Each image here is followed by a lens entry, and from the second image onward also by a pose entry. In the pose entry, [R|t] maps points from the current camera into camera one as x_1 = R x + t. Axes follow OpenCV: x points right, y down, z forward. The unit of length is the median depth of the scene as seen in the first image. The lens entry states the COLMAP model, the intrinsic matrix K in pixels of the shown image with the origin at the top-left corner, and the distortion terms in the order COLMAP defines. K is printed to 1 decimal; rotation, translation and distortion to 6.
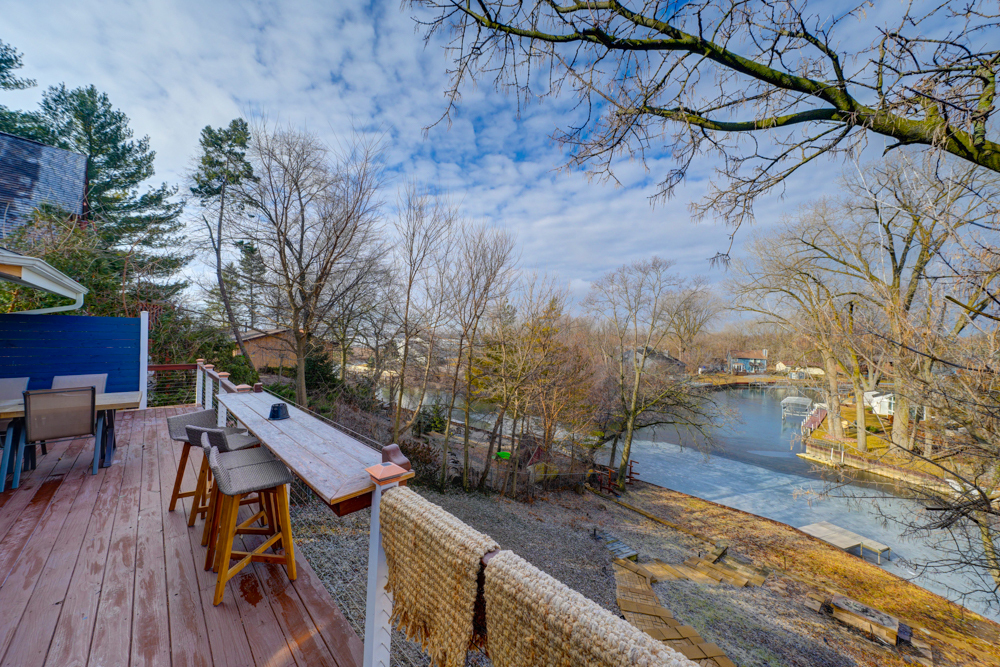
lens RADIAL K [[339.7, 0, 484.0], [0, 339.7, 336.9], [0, 0, 1]] dist [-0.000764, -0.000180]
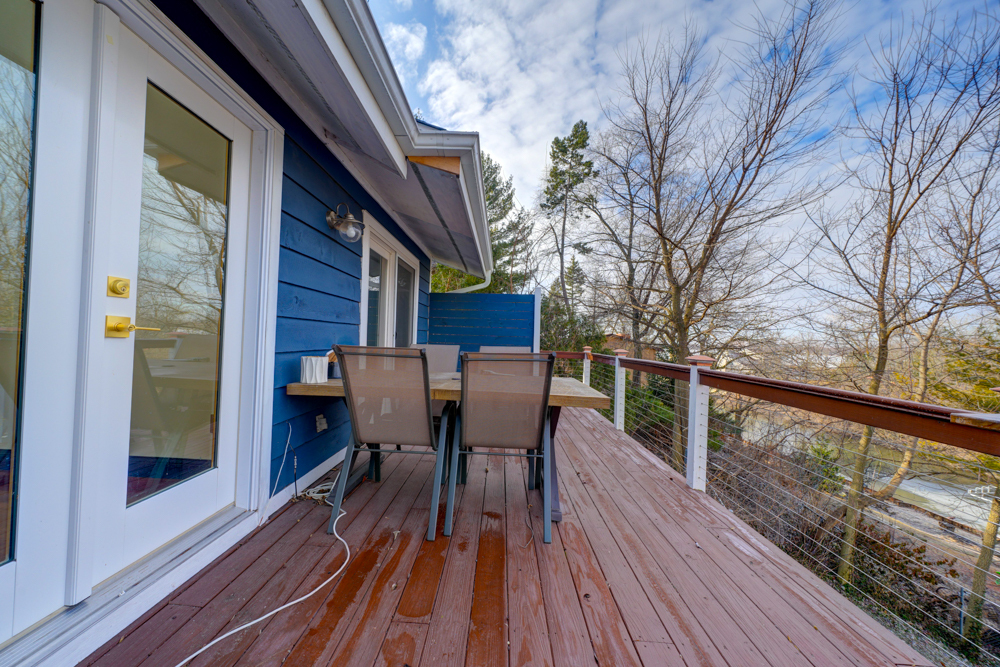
lens RADIAL K [[339.7, 0, 484.0], [0, 339.7, 336.9], [0, 0, 1]] dist [-0.000764, -0.000180]
pose [[0.675211, -0.006716, -0.737594, -0.170991], [-0.014616, 0.999640, -0.022482, 0.026253], [0.737479, 0.025961, 0.674870, 0.121157]]
